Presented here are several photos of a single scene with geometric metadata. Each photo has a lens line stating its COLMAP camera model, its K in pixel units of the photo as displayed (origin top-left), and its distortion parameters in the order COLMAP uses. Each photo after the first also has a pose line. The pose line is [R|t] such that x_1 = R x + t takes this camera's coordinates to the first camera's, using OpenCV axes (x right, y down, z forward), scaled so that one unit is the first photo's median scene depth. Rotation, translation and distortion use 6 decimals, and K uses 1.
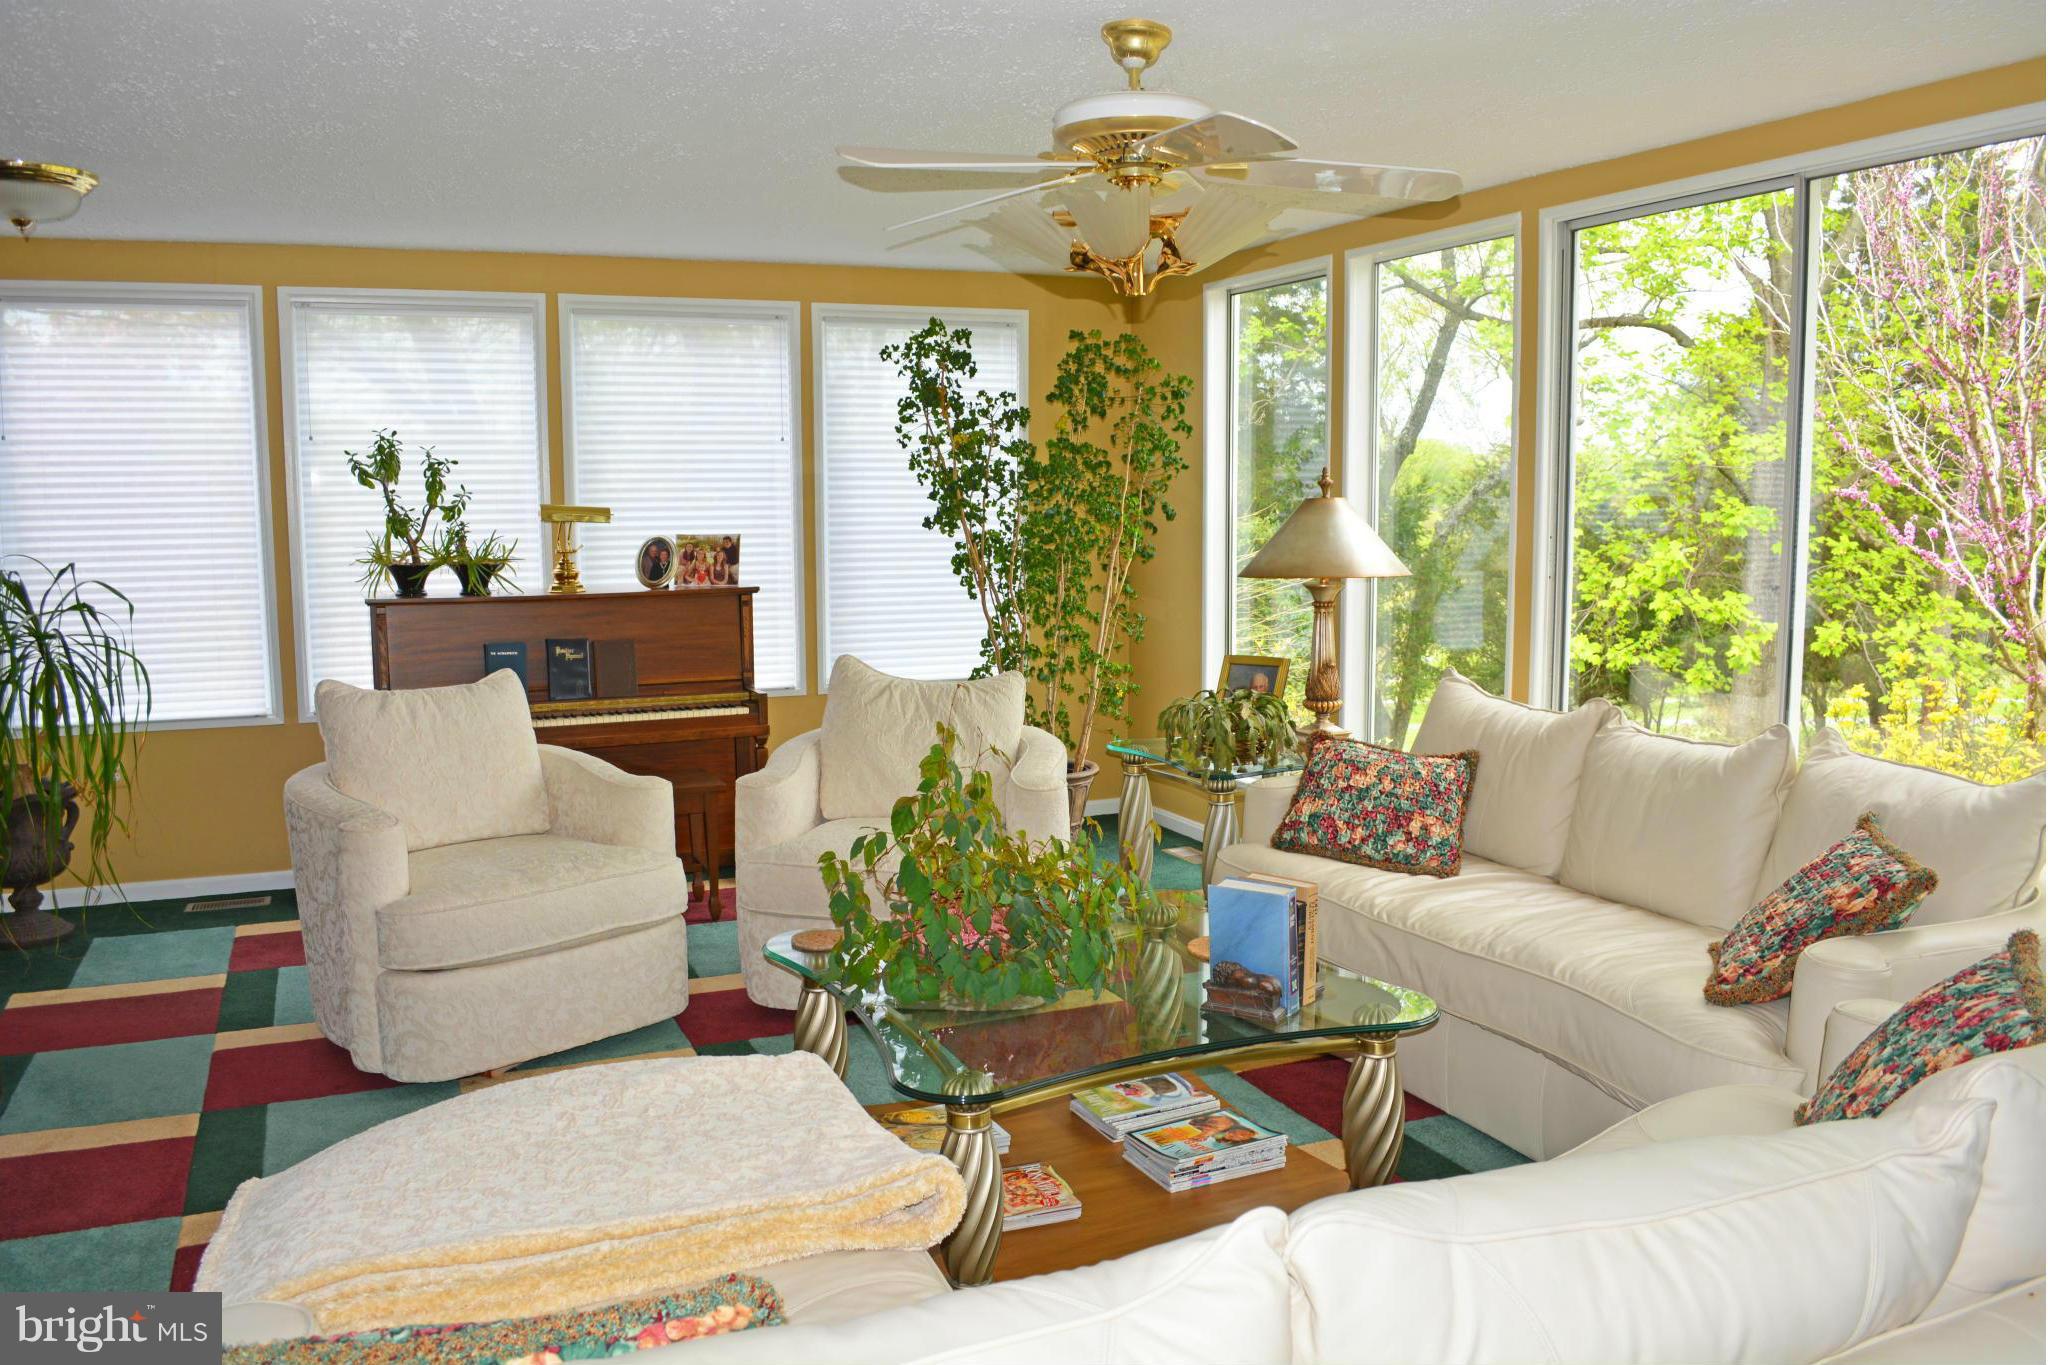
lens RADIAL K [[1596.3, 0, 1024.0], [0, 1596.3, 682.5], [0, 0, 1]] dist [-0.094180, -0.001873]
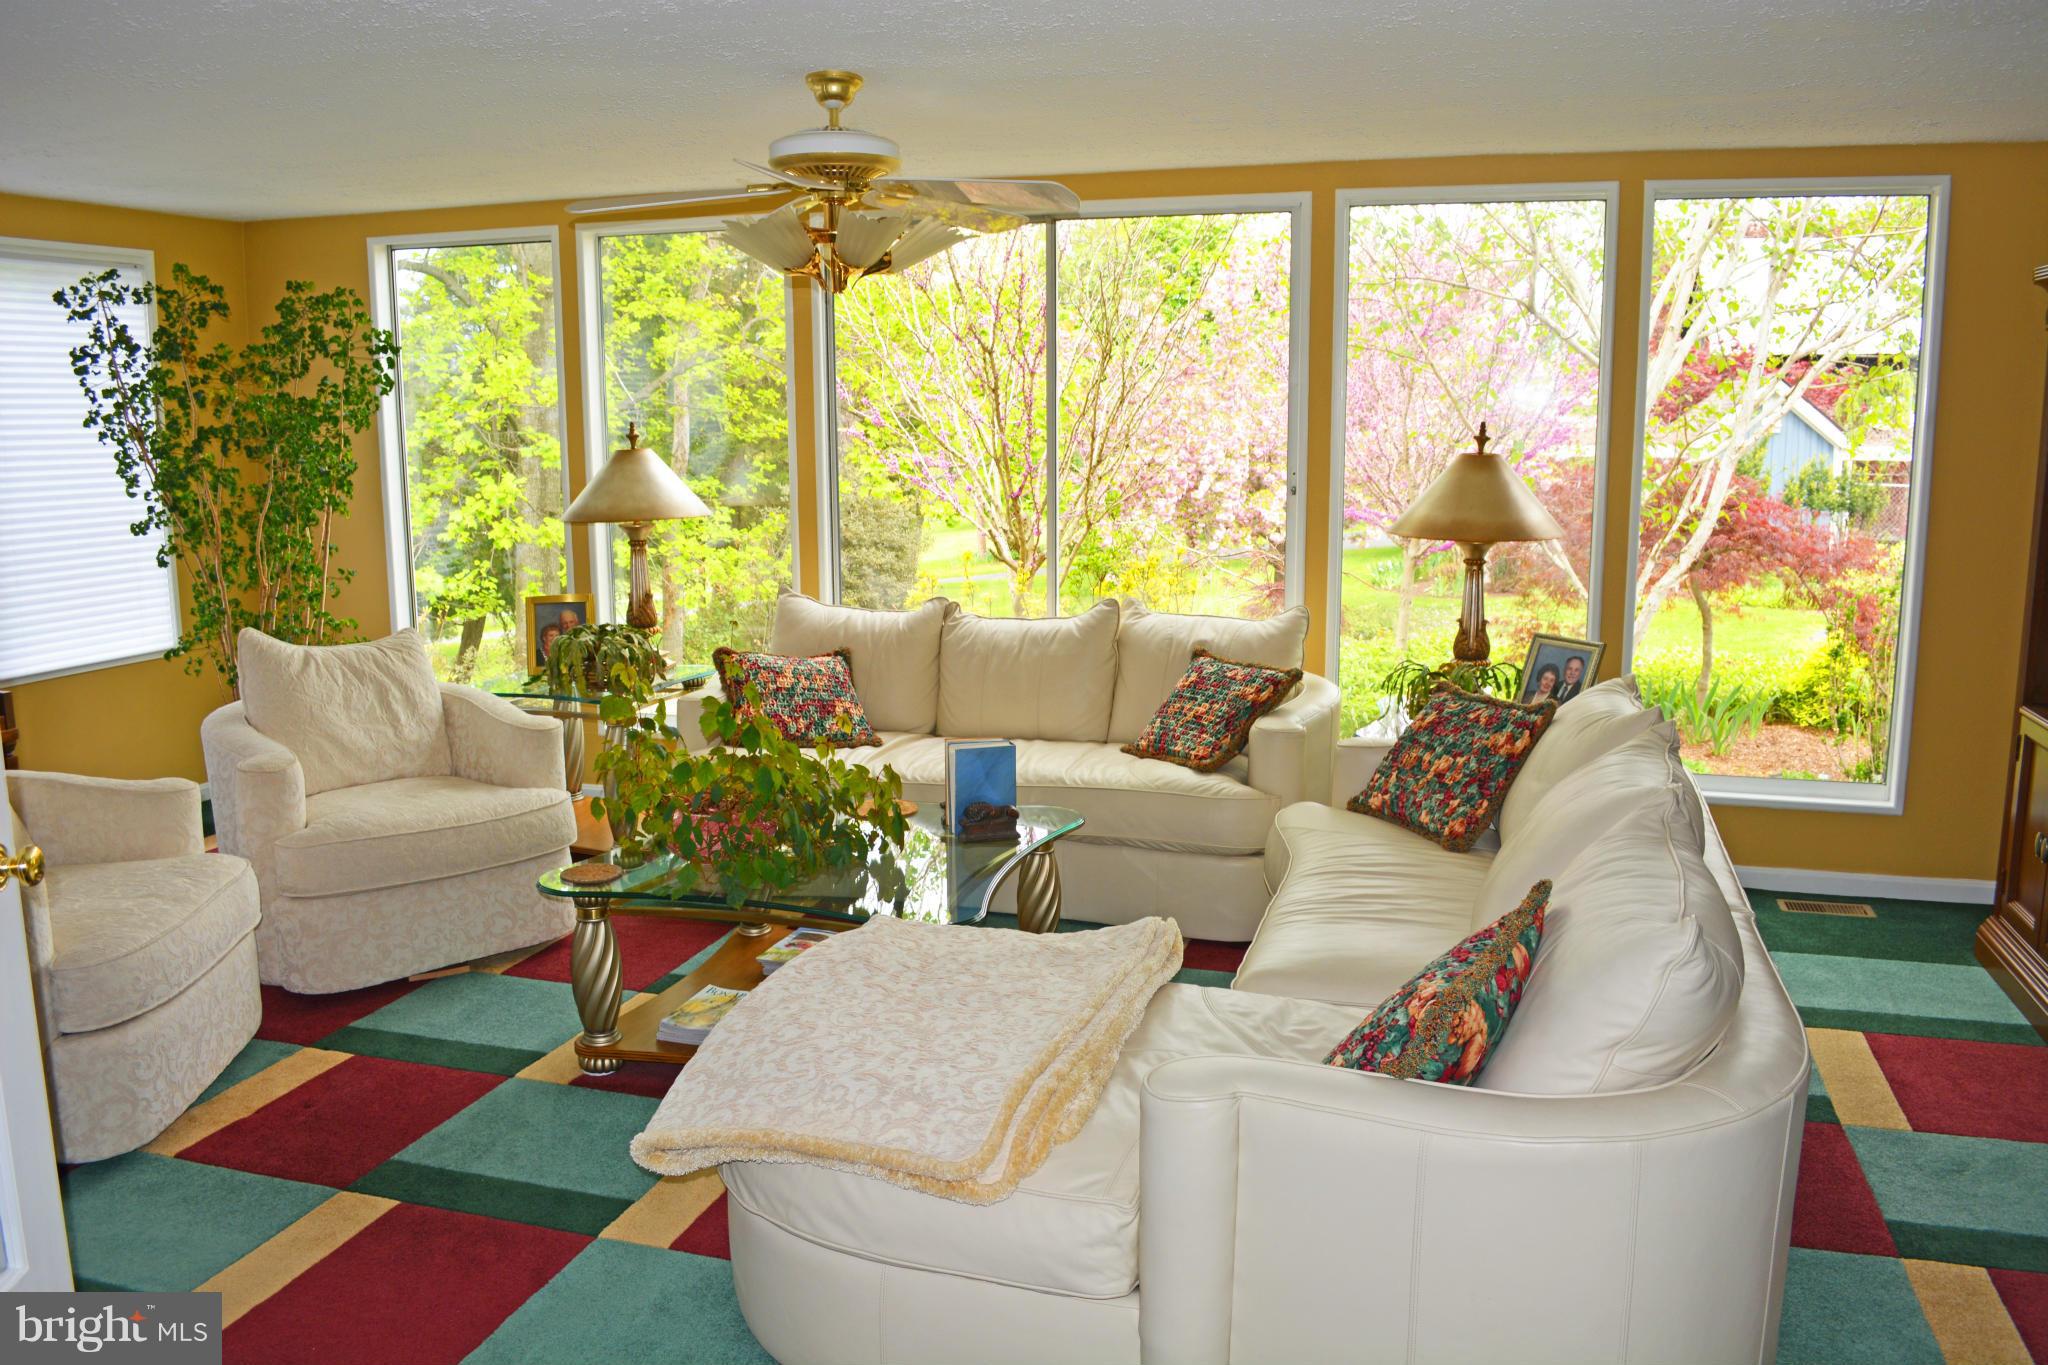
lens RADIAL K [[1596.3, 0, 1024.0], [0, 1596.3, 682.5], [0, 0, 1]] dist [-0.094180, -0.001873]
pose [[0.646022, -0.124538, 0.753091, -0.594319], [0.091520, 0.992121, 0.085557, -0.025829], [-0.757812, 0.013651, 0.652330, 0.062228]]
